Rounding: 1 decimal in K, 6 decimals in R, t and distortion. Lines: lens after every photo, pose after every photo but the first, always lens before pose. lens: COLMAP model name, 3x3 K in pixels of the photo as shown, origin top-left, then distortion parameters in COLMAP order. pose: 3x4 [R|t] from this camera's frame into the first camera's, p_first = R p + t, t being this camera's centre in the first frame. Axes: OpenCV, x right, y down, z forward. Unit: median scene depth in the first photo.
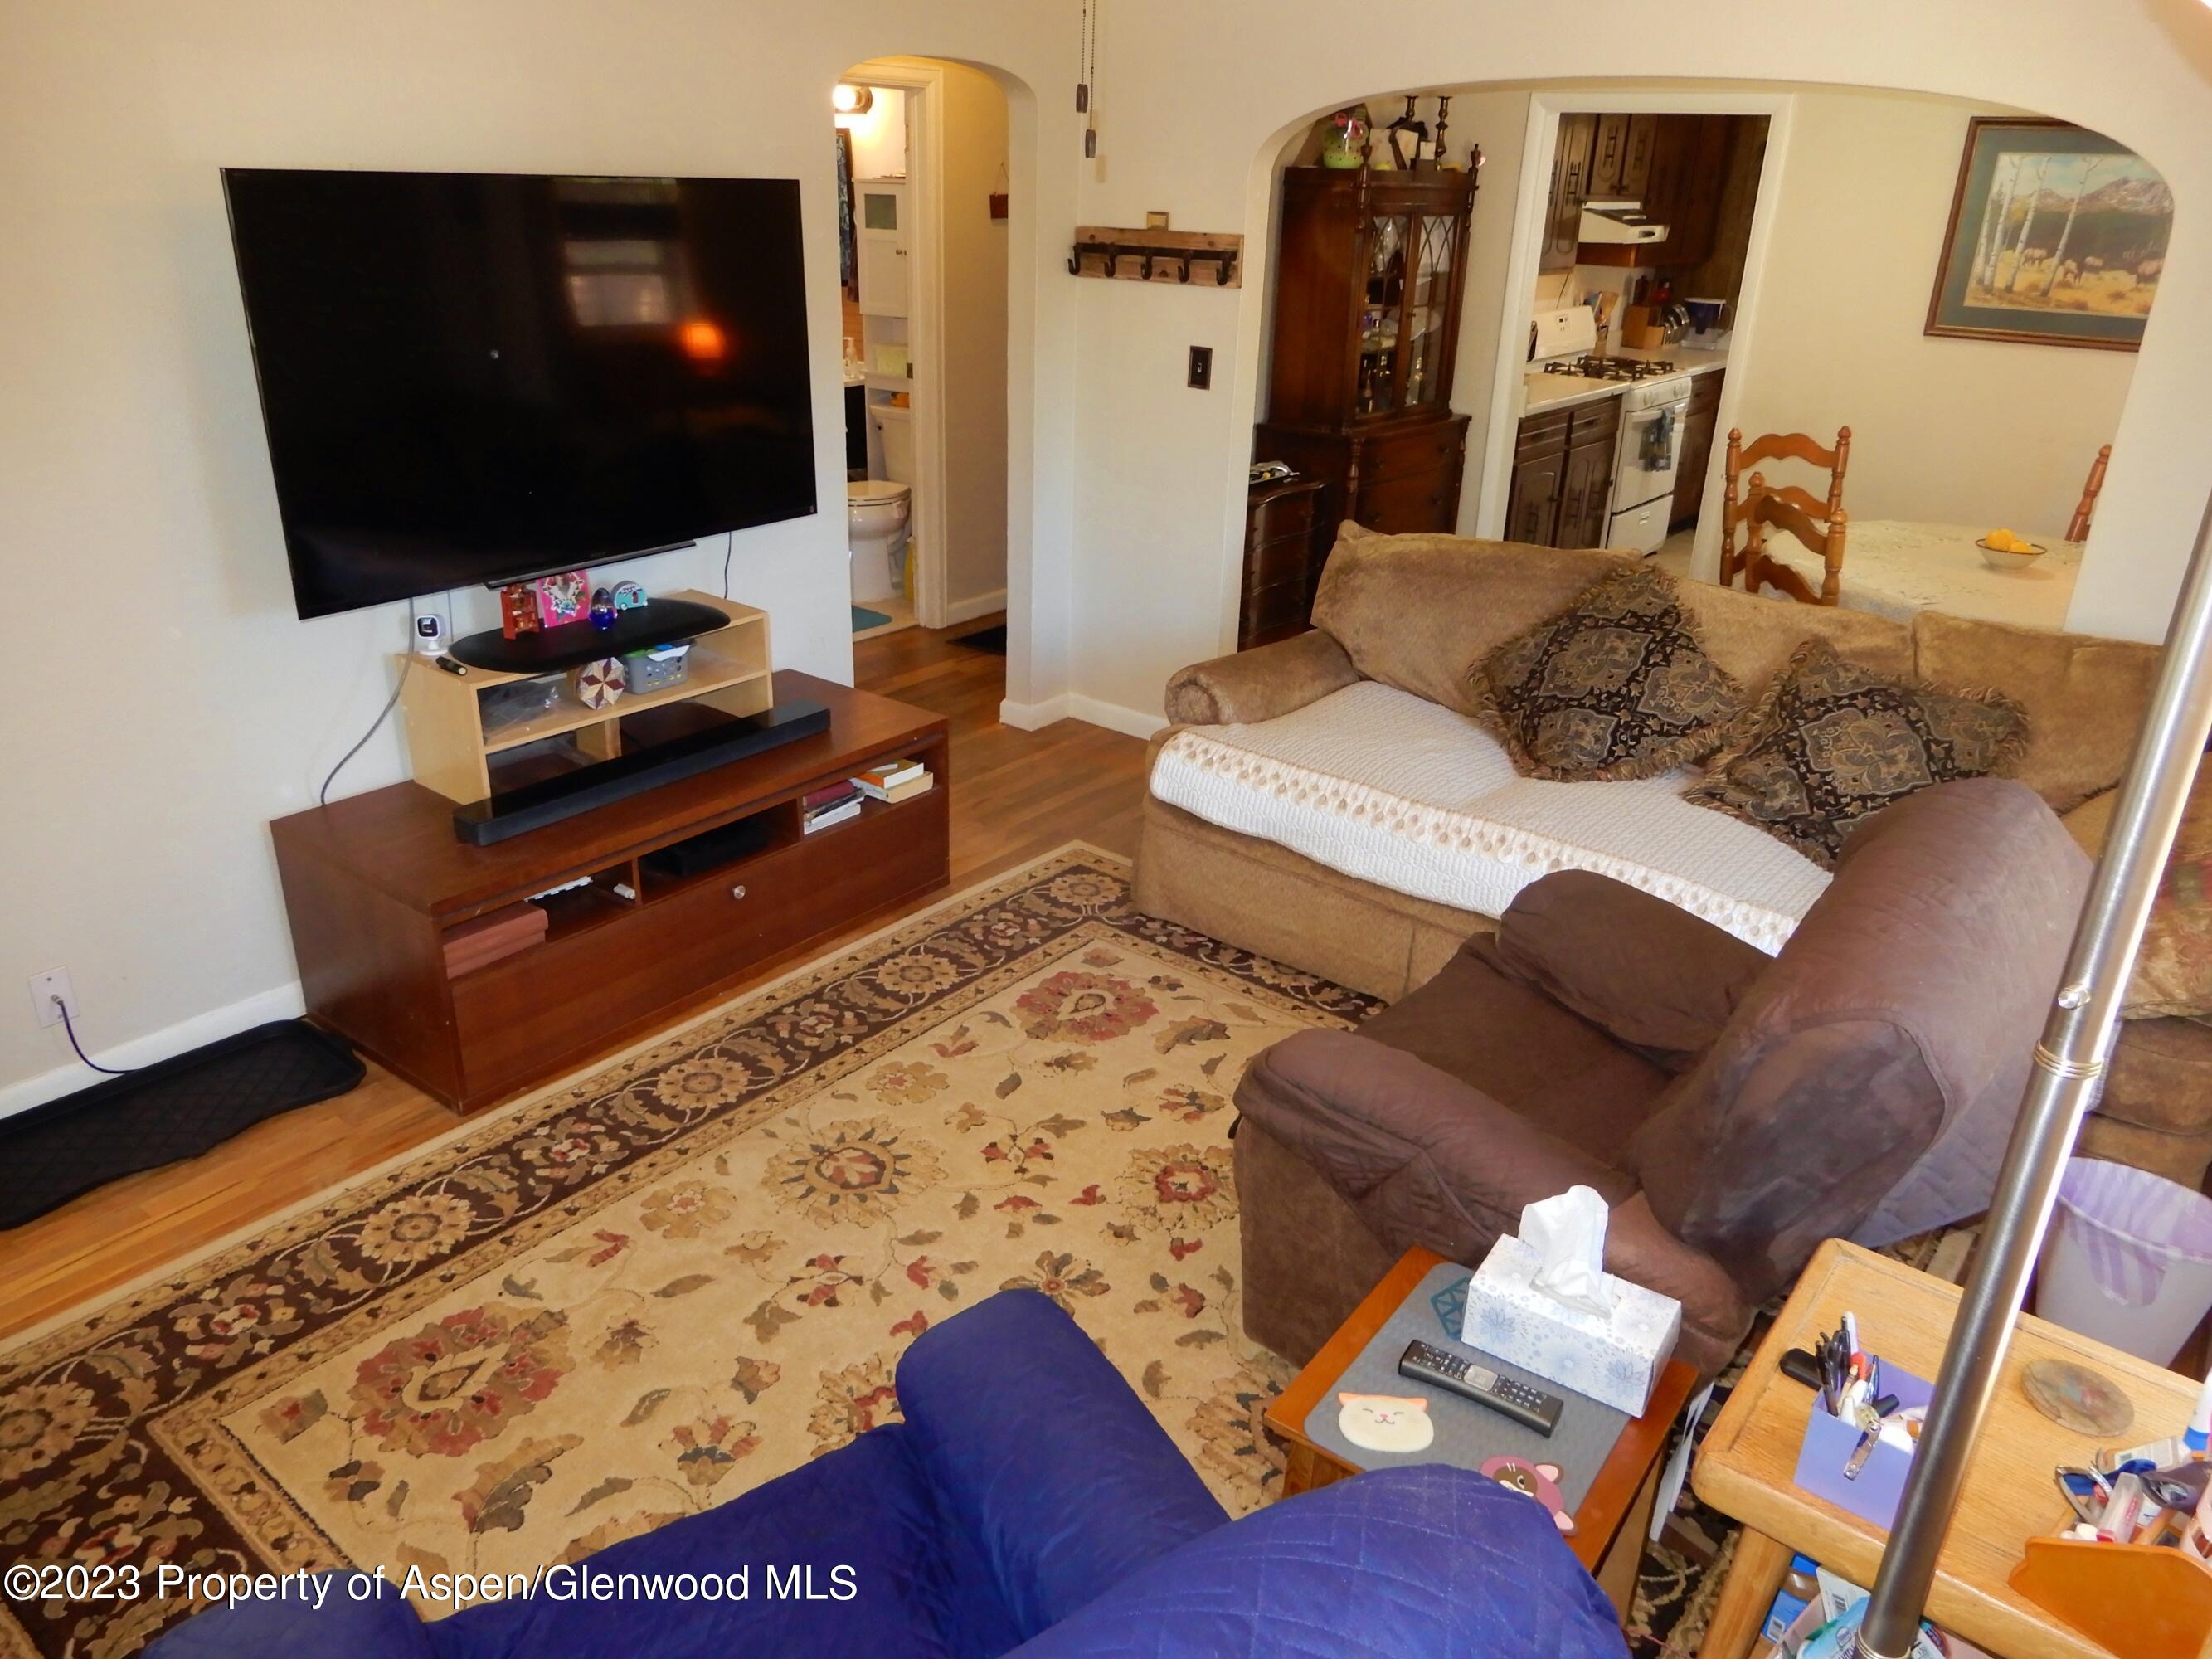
lens RADIAL K [[1562.3, 0, 1109.8], [0, 1562.3, 820.7], [0, 0, 1]] dist [-0.004915, 0.002313]
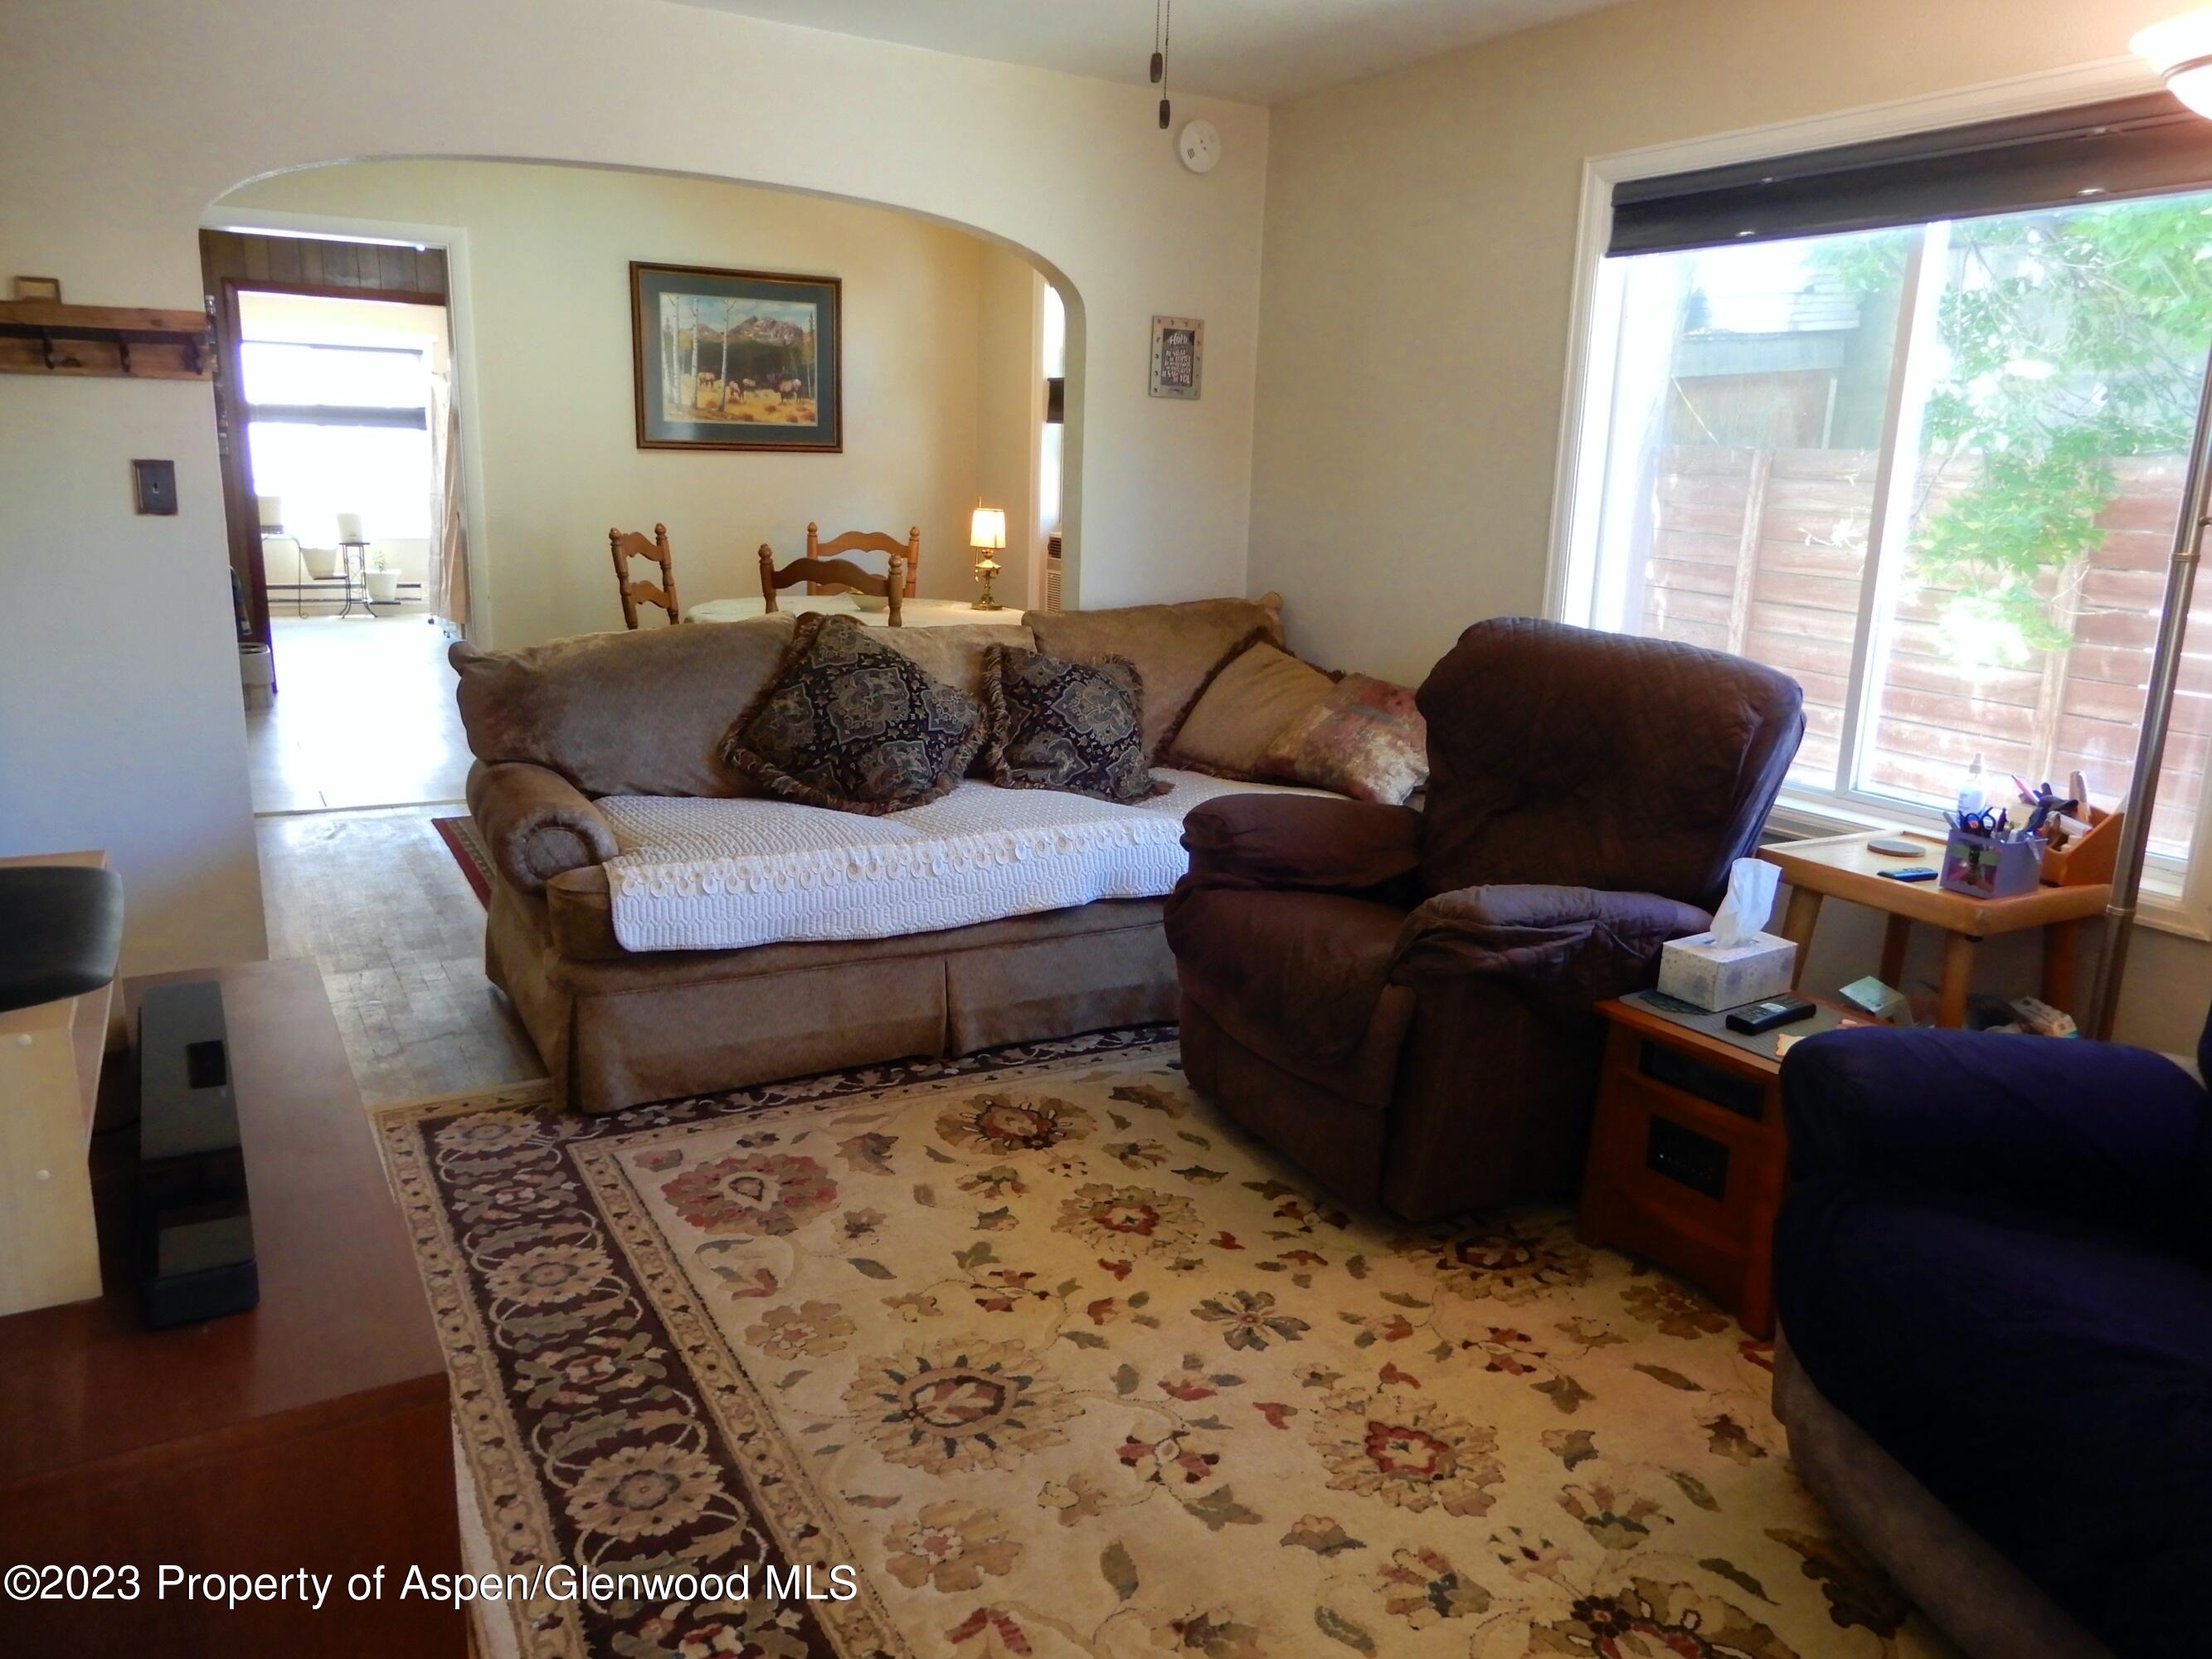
lens RADIAL K [[1562.3, 0, 1109.8], [0, 1562.3, 820.7], [0, 0, 1]] dist [-0.004915, 0.002313]
pose [[0.378858, -0.230172, 0.896375, -0.566058], [0.347429, 0.933107, 0.092761, -0.063871], [-0.857765, 0.276283, 0.433483, 0.399024]]
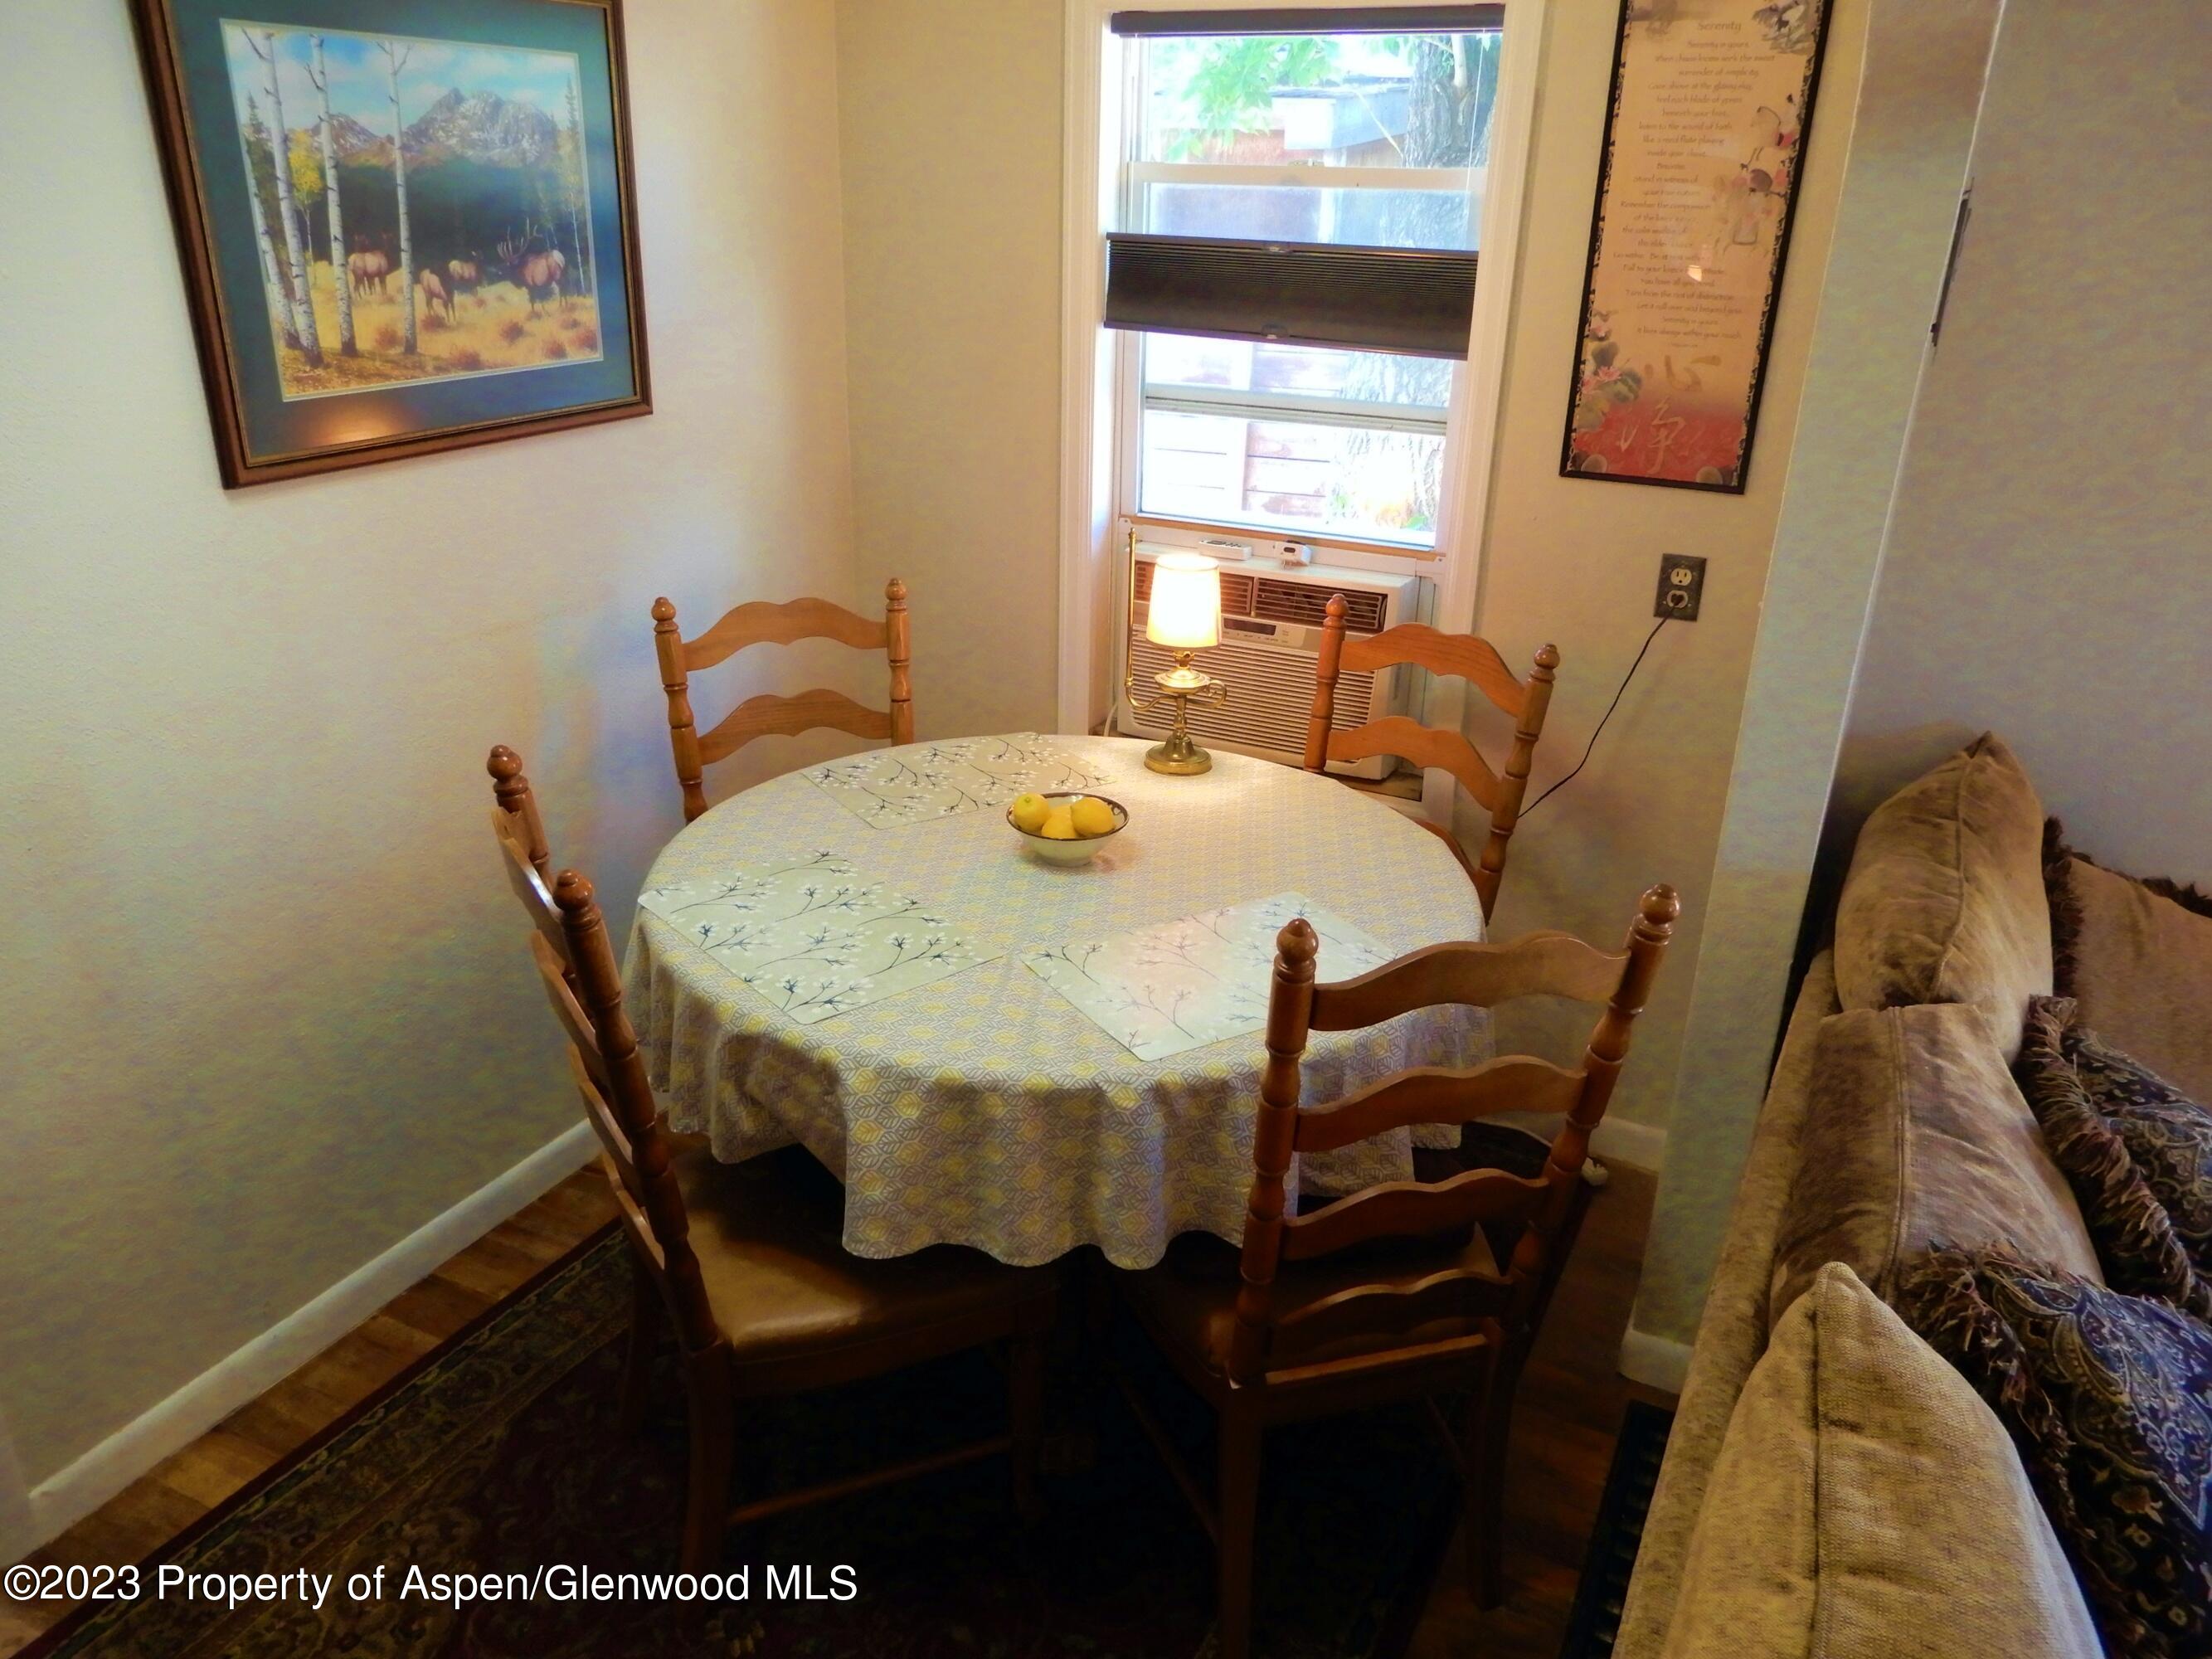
lens RADIAL K [[1562.3, 0, 1109.8], [0, 1562.3, 820.7], [0, 0, 1]] dist [-0.004915, 0.002313]
pose [[-0.181837, -0.406926, 0.895180, 0.125165], [0.359293, 0.819917, 0.445696, -0.457389], [-0.915338, 0.402676, -0.002886, 1.122582]]
